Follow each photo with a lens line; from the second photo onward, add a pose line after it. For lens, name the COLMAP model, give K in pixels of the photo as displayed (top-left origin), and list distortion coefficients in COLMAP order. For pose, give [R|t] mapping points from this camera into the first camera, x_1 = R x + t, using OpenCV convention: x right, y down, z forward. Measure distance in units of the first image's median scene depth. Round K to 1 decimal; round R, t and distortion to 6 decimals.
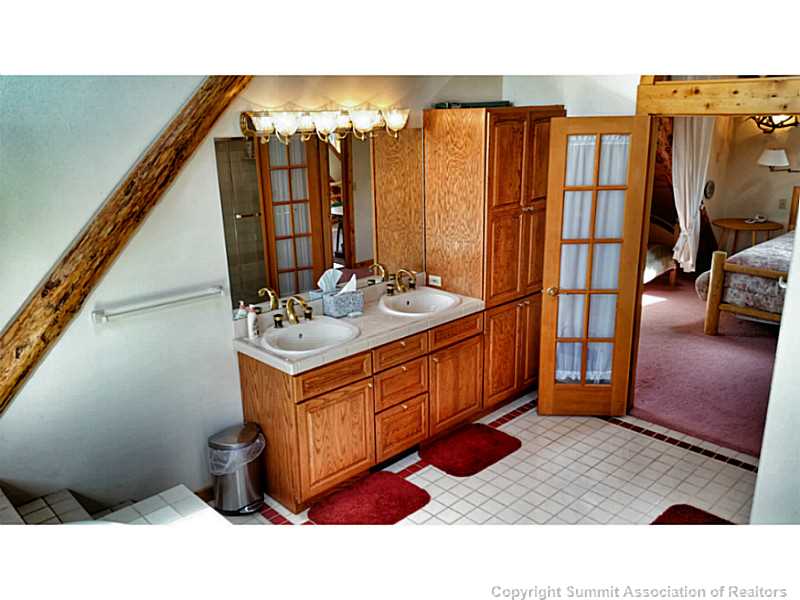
lens RADIAL K [[656.4, 0, 404.3], [0, 656.4, 302.2], [0, 0, 1]] dist [-0.012655, -0.037480]
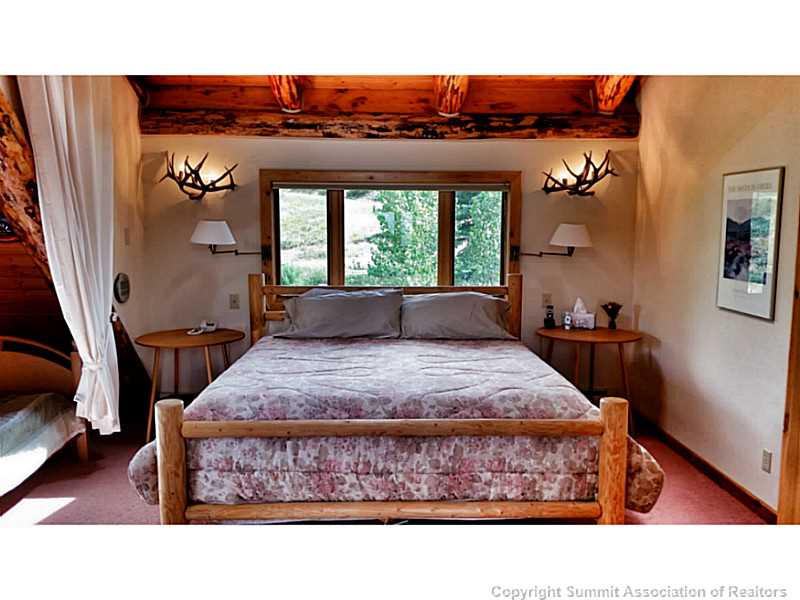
lens RADIAL K [[656.4, 0, 405.4], [0, 656.4, 301.1], [0, 0, 1]] dist [-0.012655, -0.037480]
pose [[0.658884, -0.069596, 0.749018, 0.196413], [0.206428, 0.974215, -0.091067, -0.054848], [-0.723367, 0.214621, 0.656261, 0.438344]]
